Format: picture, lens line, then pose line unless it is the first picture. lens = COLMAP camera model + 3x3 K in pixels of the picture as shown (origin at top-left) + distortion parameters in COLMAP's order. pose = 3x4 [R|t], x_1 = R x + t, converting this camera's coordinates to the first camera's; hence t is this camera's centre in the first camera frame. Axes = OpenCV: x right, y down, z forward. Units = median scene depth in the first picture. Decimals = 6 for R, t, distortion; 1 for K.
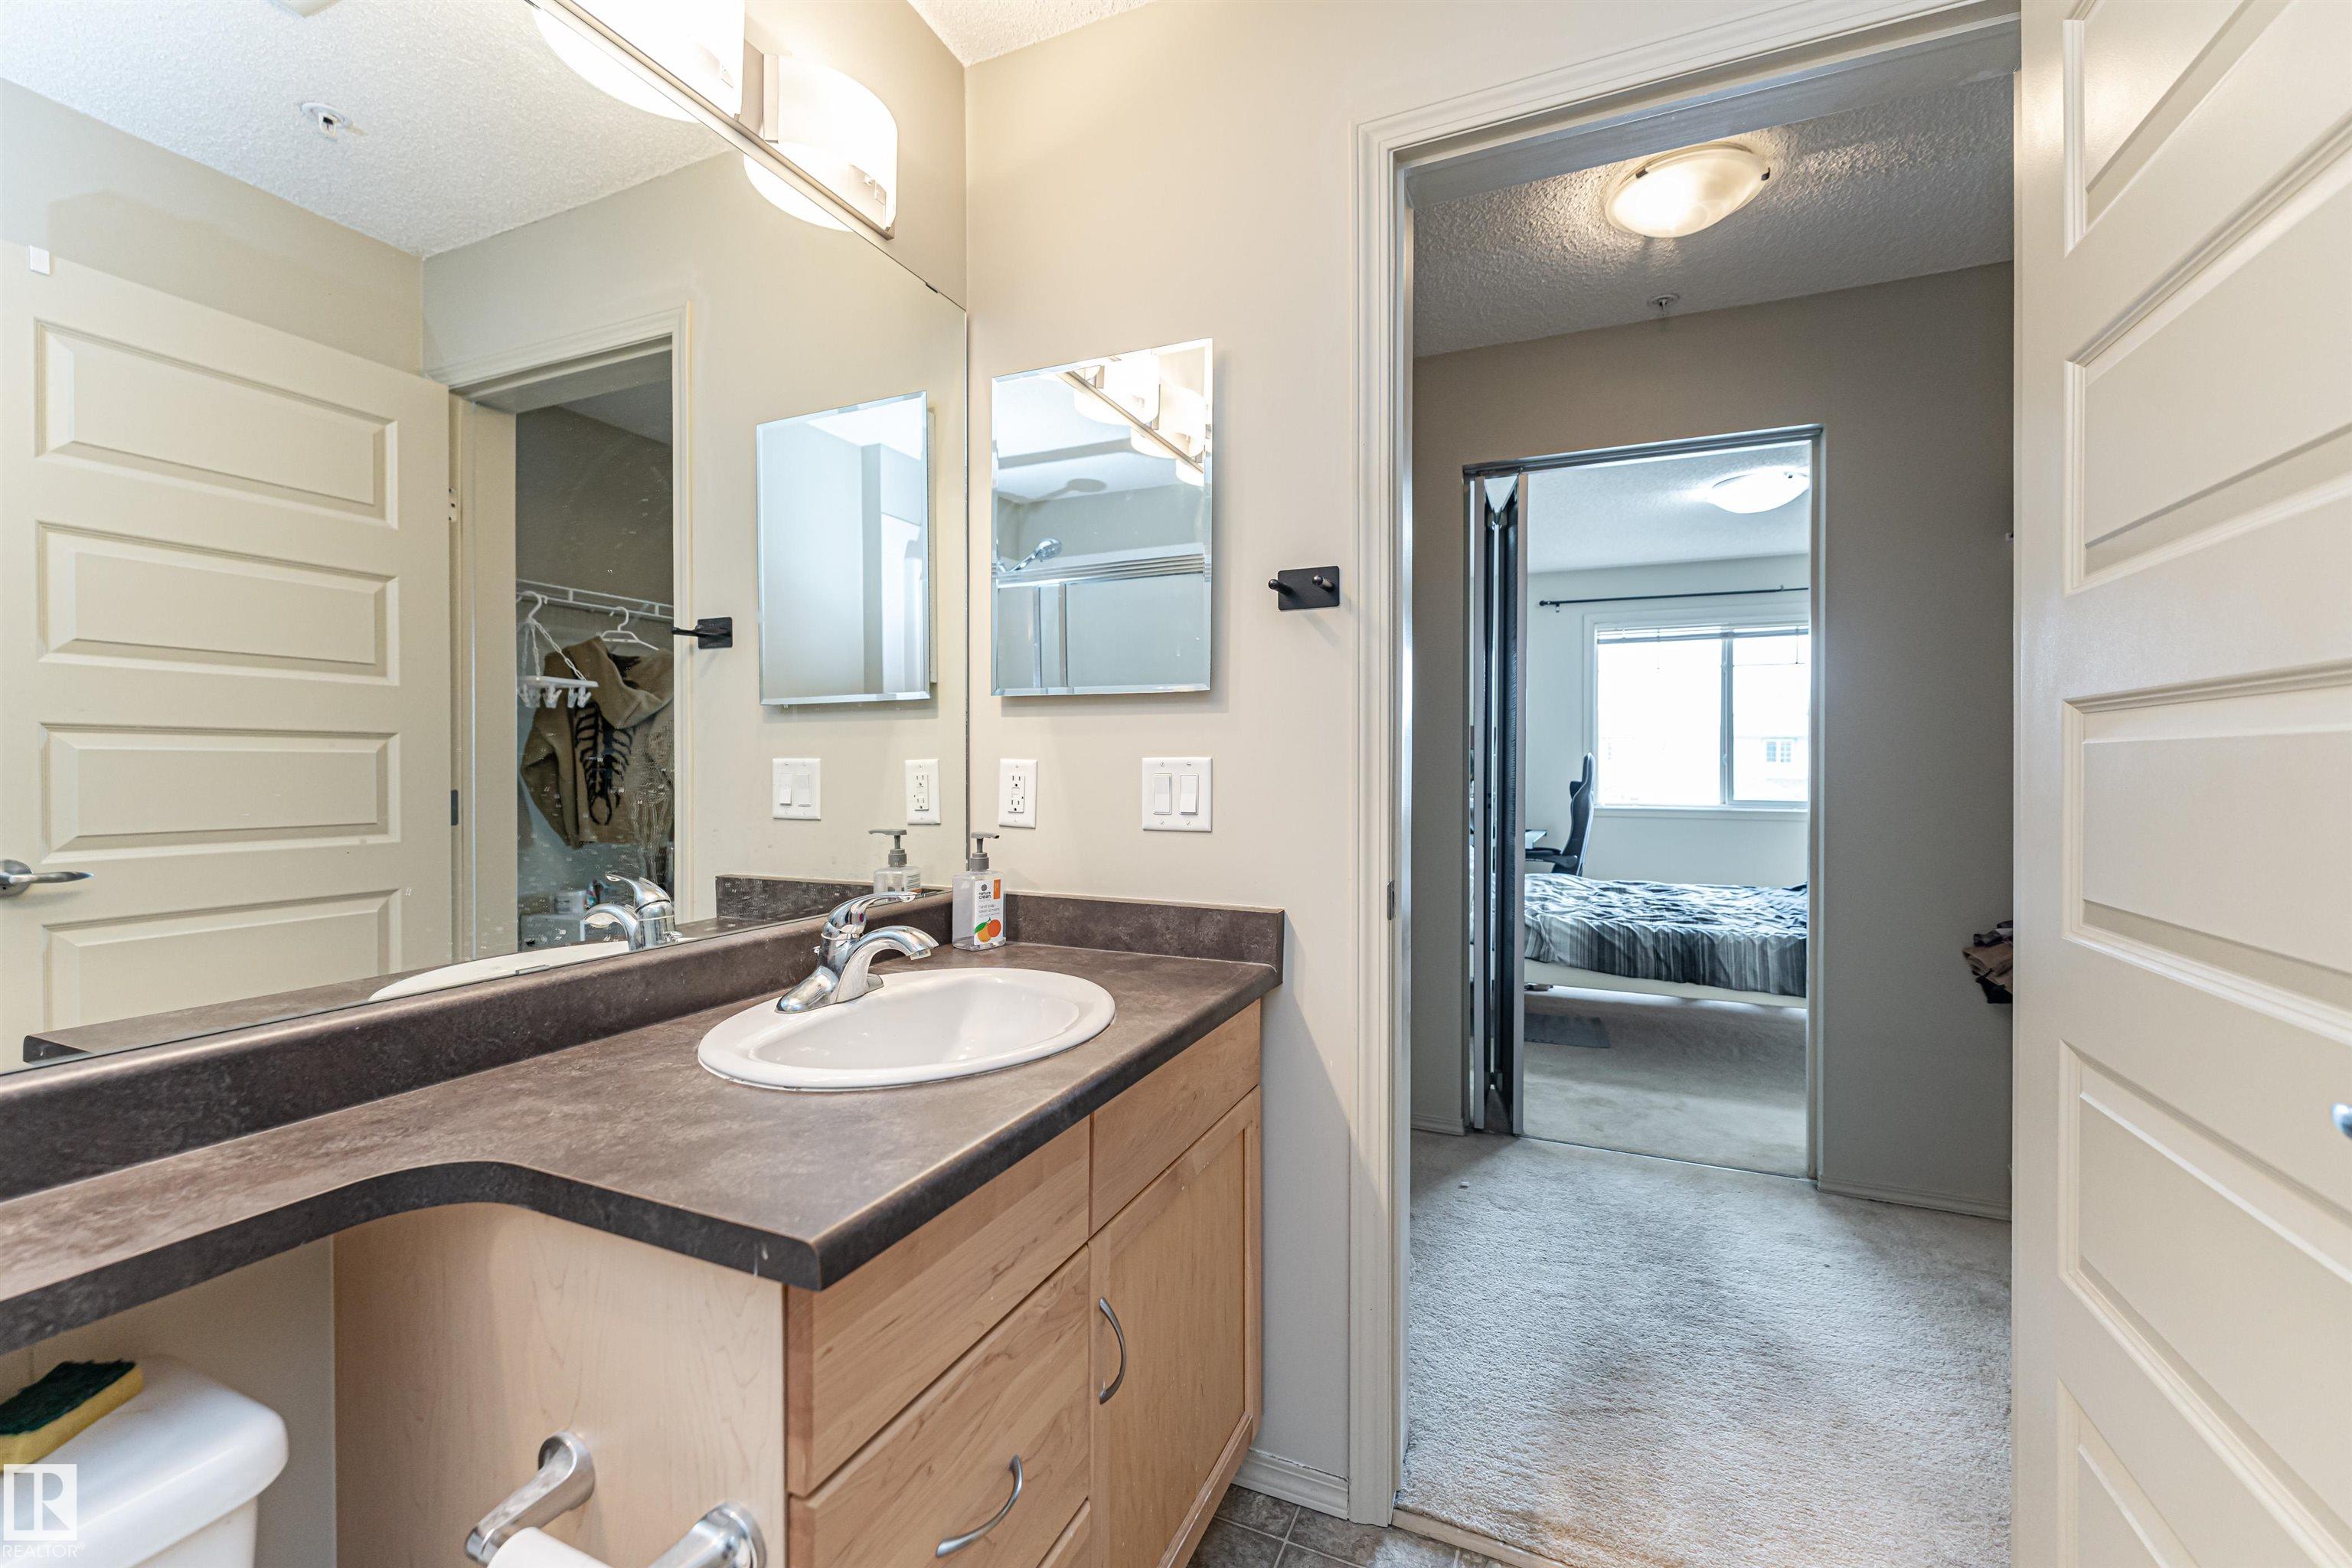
lens RADIAL K [[963.4, 0, 1176.0], [0, 963.4, 784.0], [0, 0, 1]] dist [-0.000819, -0.000040]
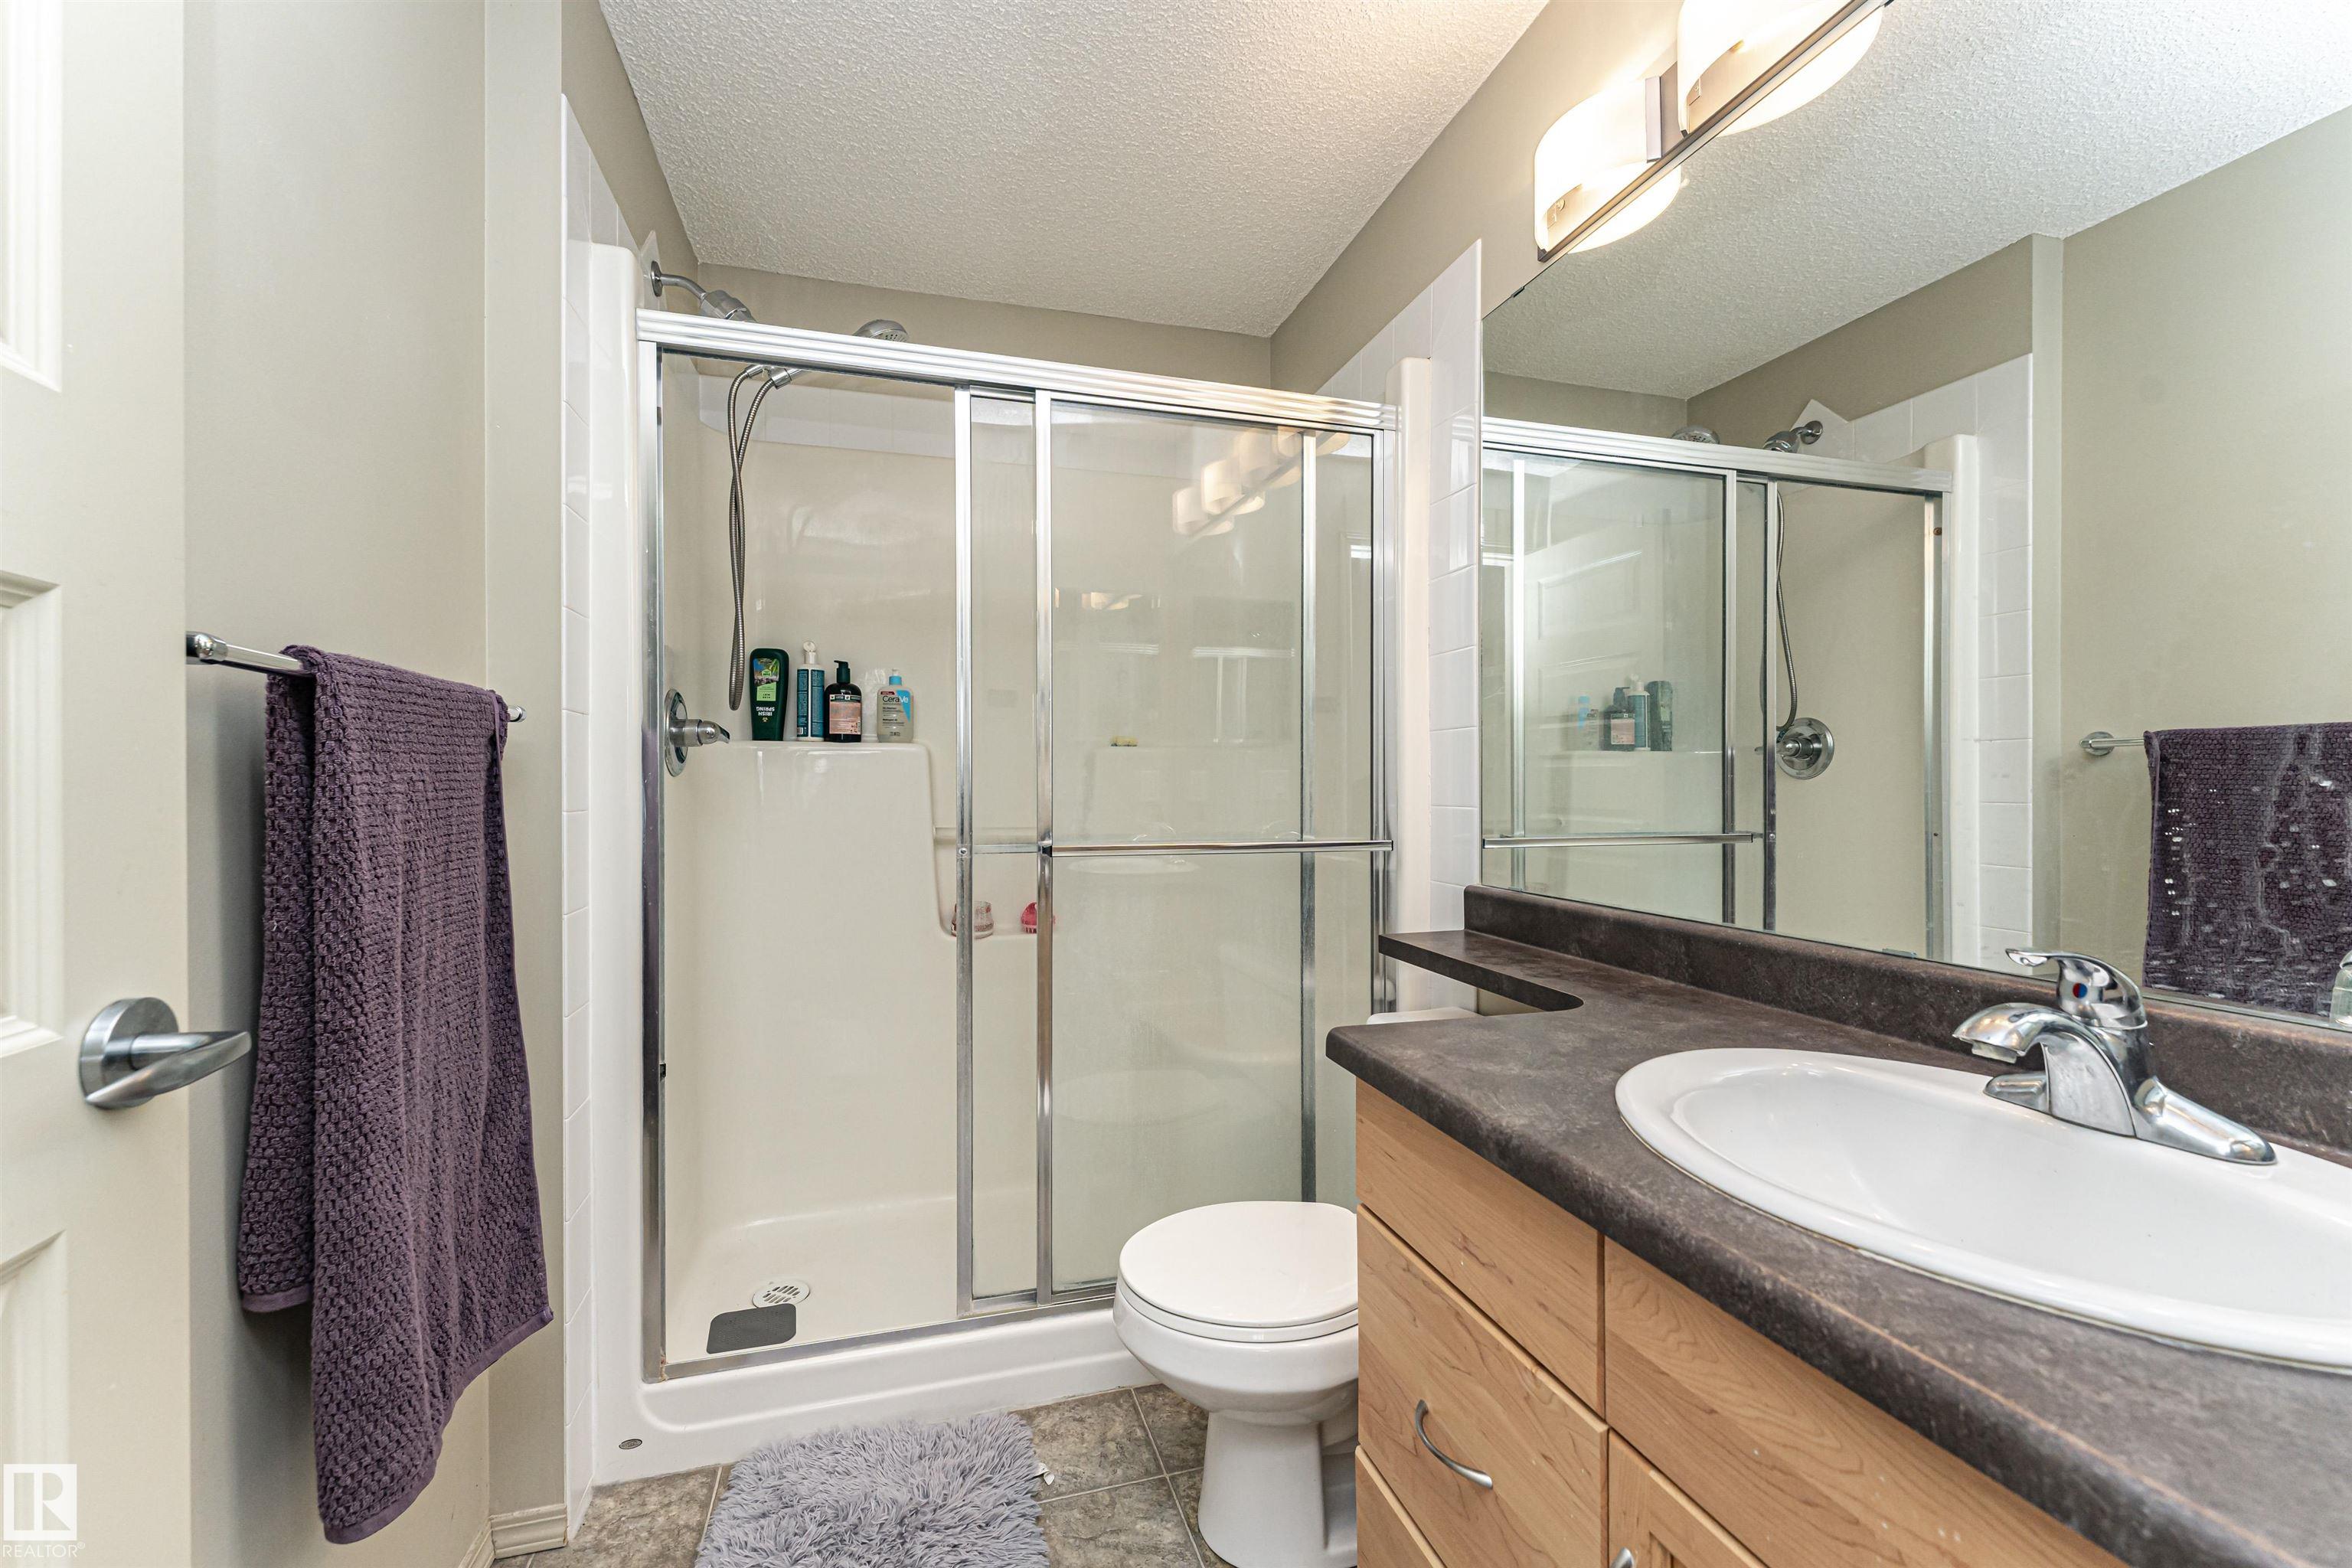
lens RADIAL K [[963.4, 0, 1176.0], [0, 963.4, 784.0], [0, 0, 1]] dist [-0.000819, -0.000040]
pose [[-0.765991, -0.004209, -0.642837, 0.783331], [-0.009303, 0.999946, 0.004537, 0.035642], [0.642784, 0.009455, -0.765989, 1.807107]]
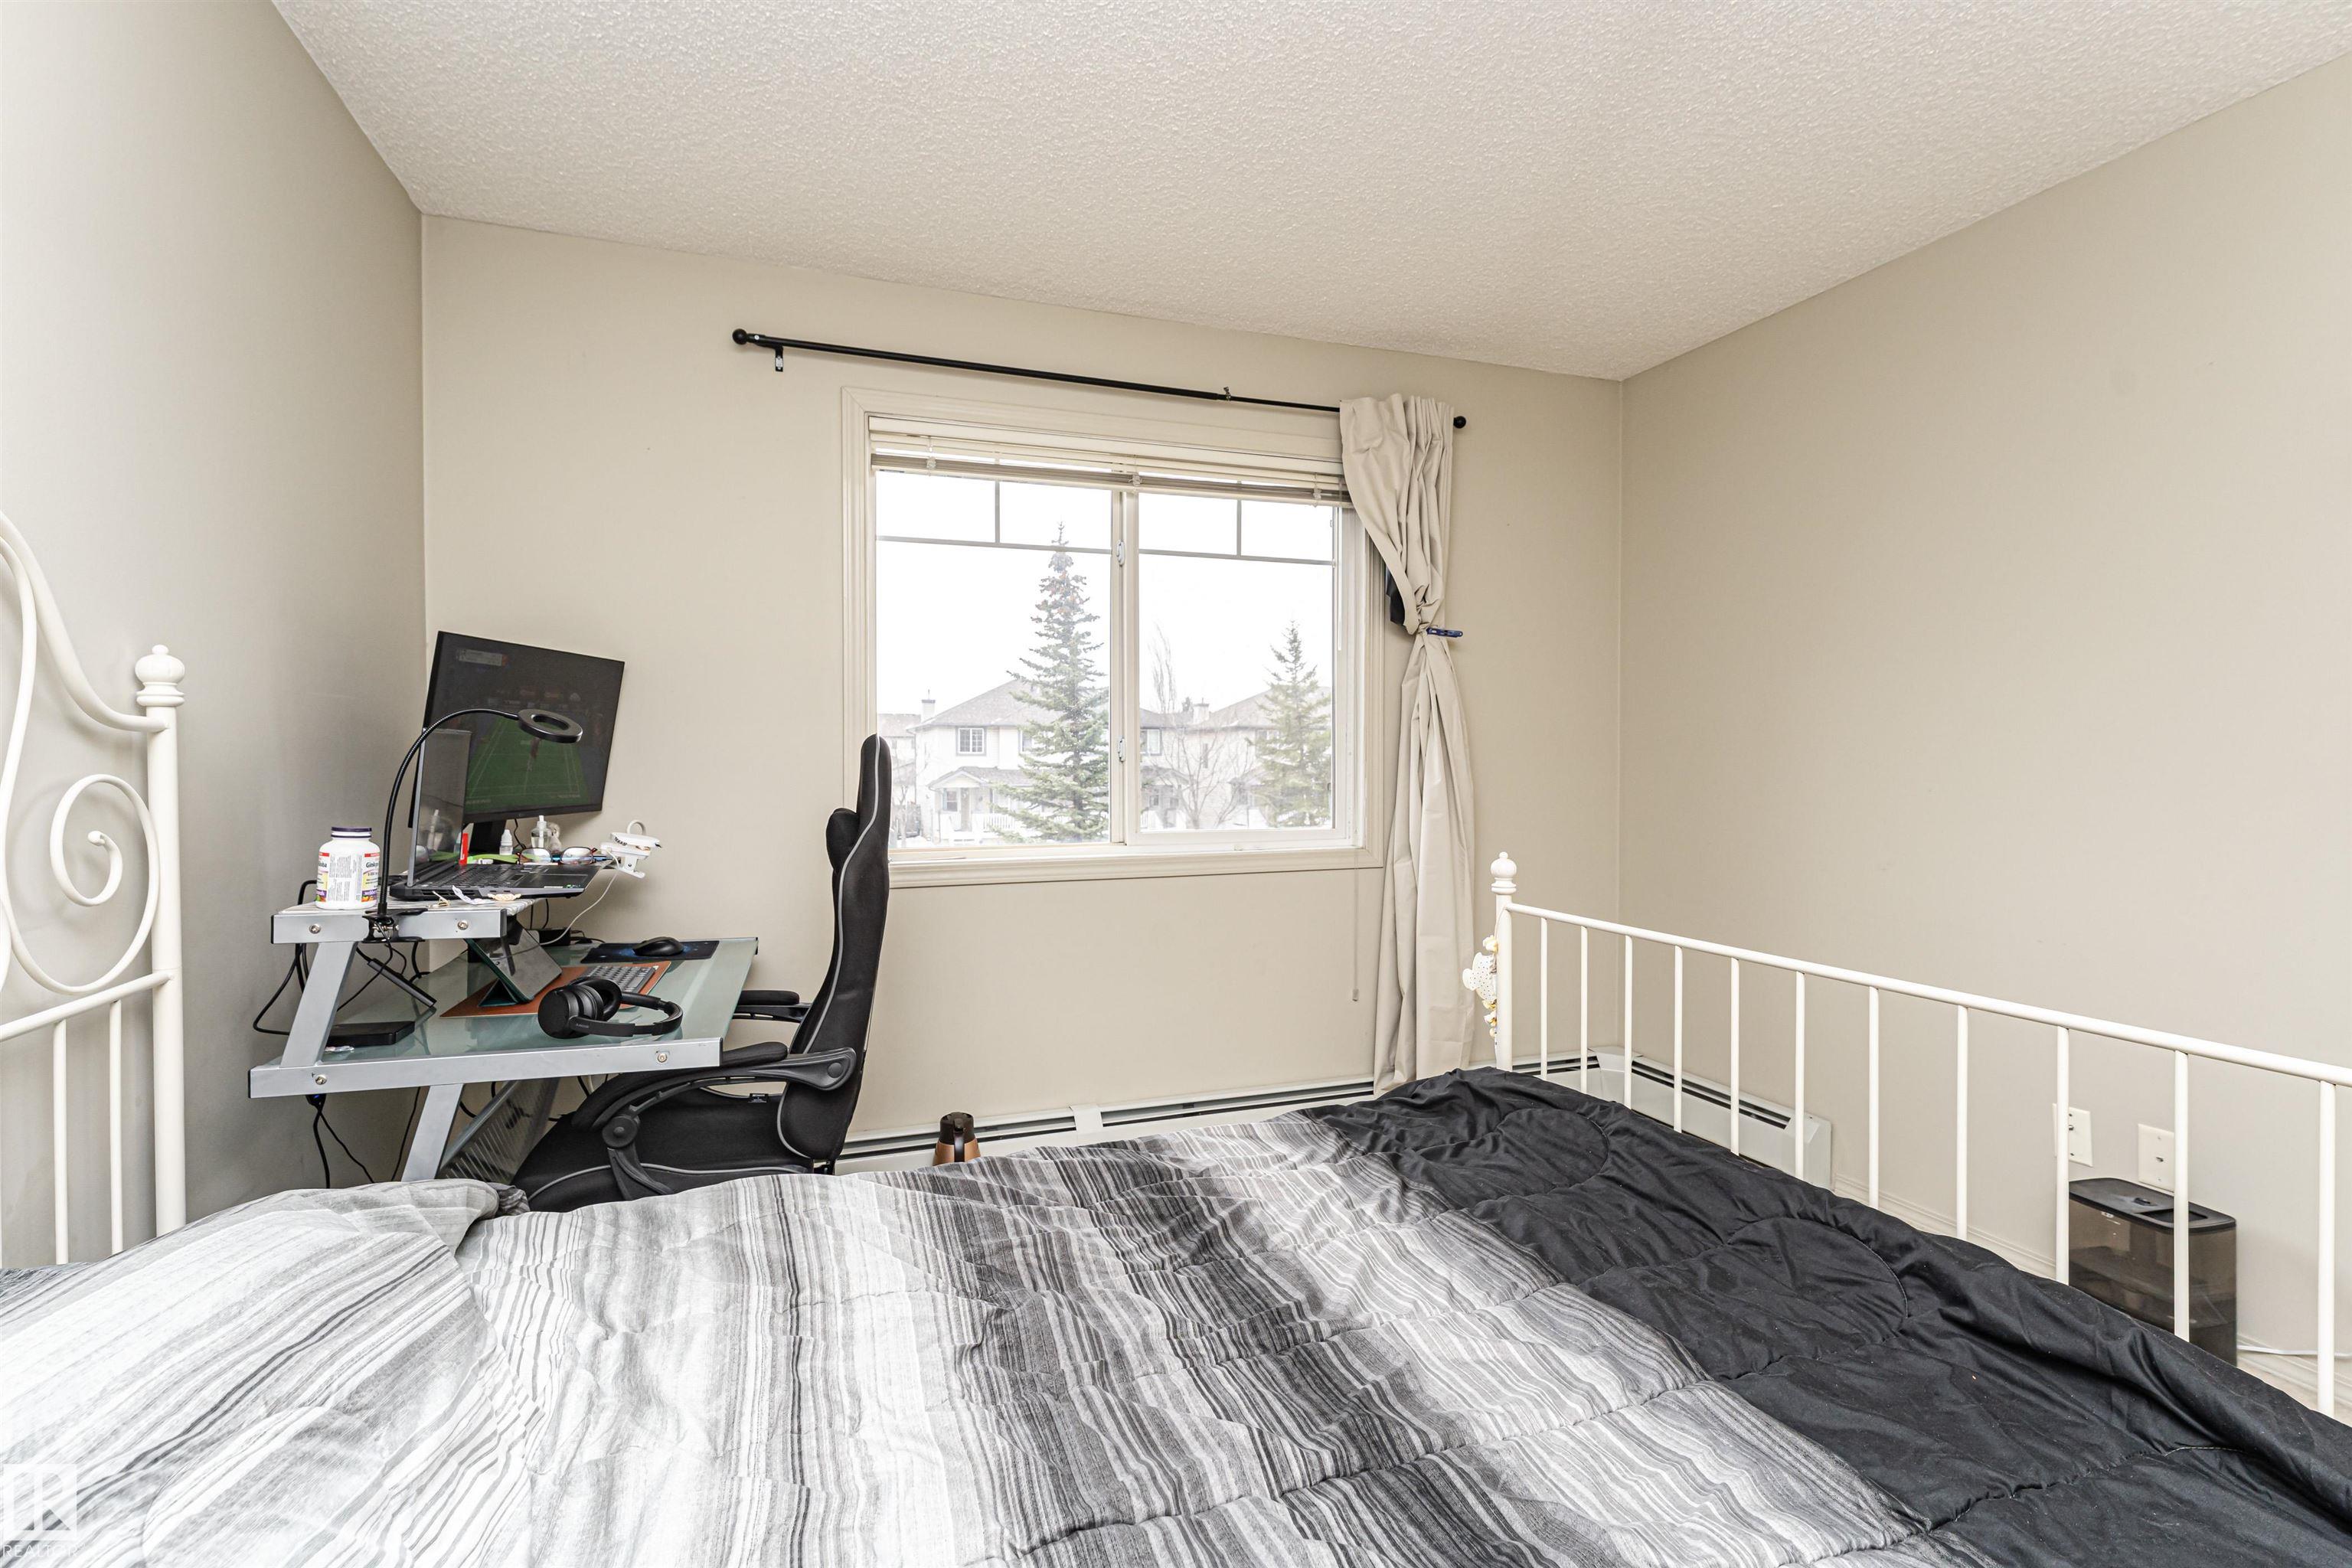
lens RADIAL K [[1059.7, 0, 1176.0], [0, 1059.7, 784.0], [0, 0, 1]] dist [-0.032652, -0.000008]
pose [[0.739545, -0.020988, 0.672780, 0.192106], [0.011814, 0.999765, 0.018203, -0.011339], [-0.673004, -0.005514, 0.739619, 0.491356]]
